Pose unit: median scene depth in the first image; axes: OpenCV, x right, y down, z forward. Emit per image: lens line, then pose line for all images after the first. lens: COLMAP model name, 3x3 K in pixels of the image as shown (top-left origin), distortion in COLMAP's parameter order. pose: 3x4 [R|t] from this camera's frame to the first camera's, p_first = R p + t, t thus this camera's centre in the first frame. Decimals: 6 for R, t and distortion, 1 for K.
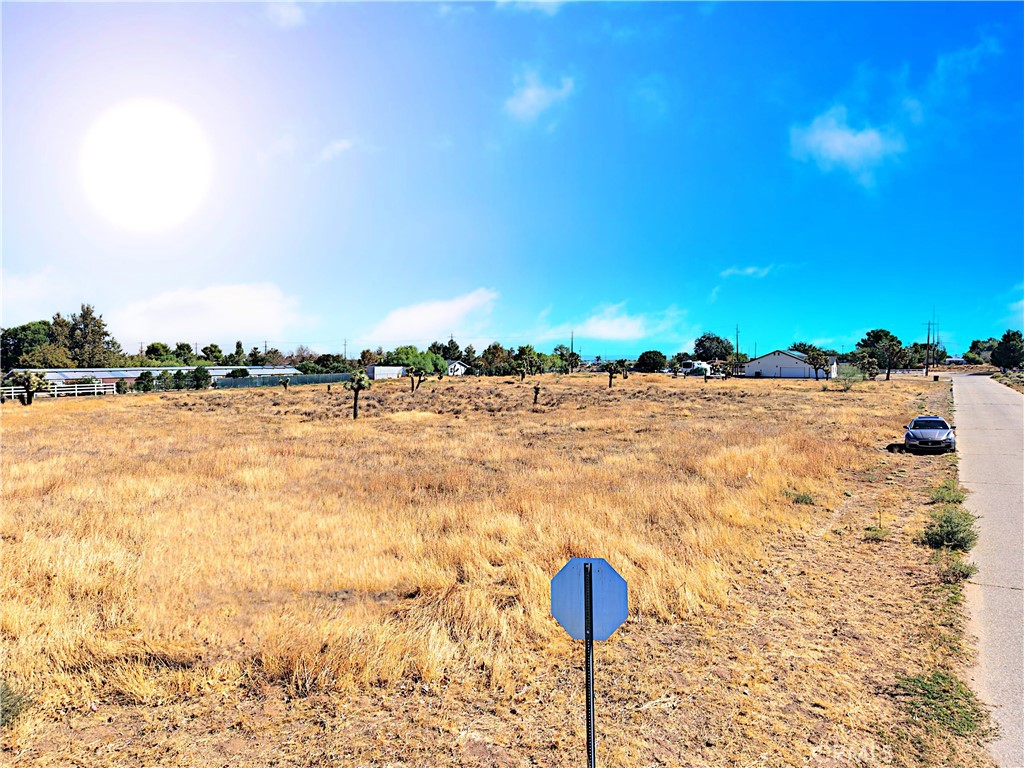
lens RADIAL K [[715.8, 0, 512.0], [0, 715.8, 384.0], [0, 0, 1]] dist [0.032143, -0.100209]
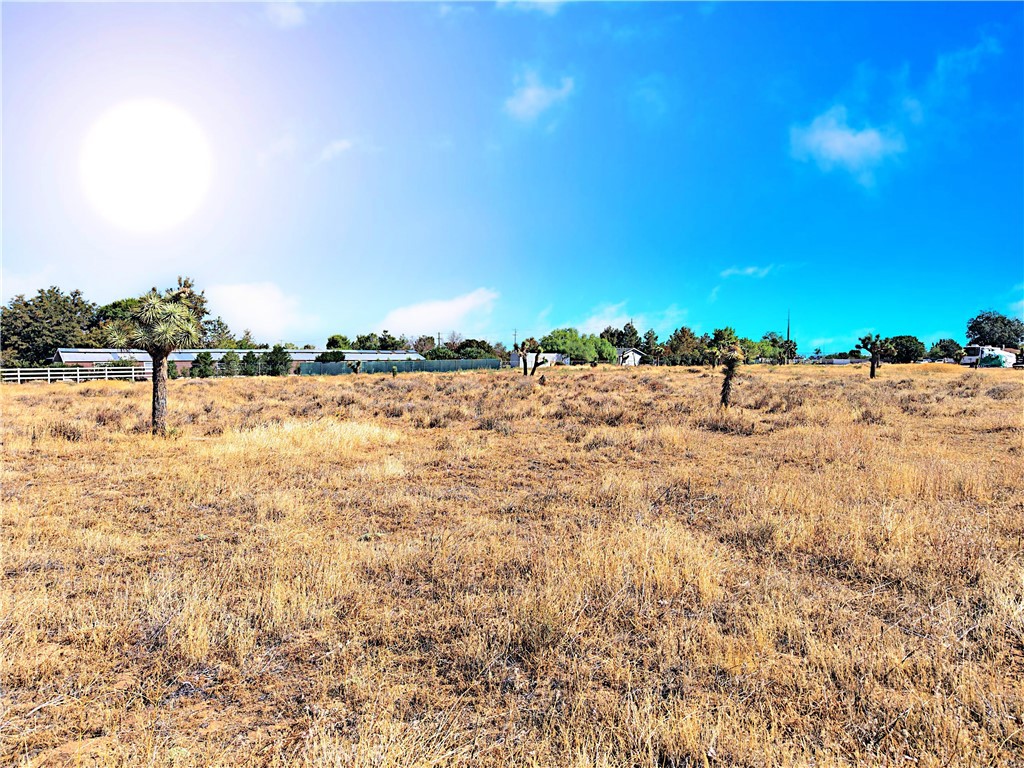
lens RADIAL K [[715.8, 0, 512.0], [0, 715.8, 384.0], [0, 0, 1]] dist [0.032143, -0.100209]
pose [[0.962955, 0.013005, -0.269349, 0.008898], [-0.012469, 0.999915, 0.003700, 0.005871], [0.269375, -0.000204, 0.963035, 0.214854]]
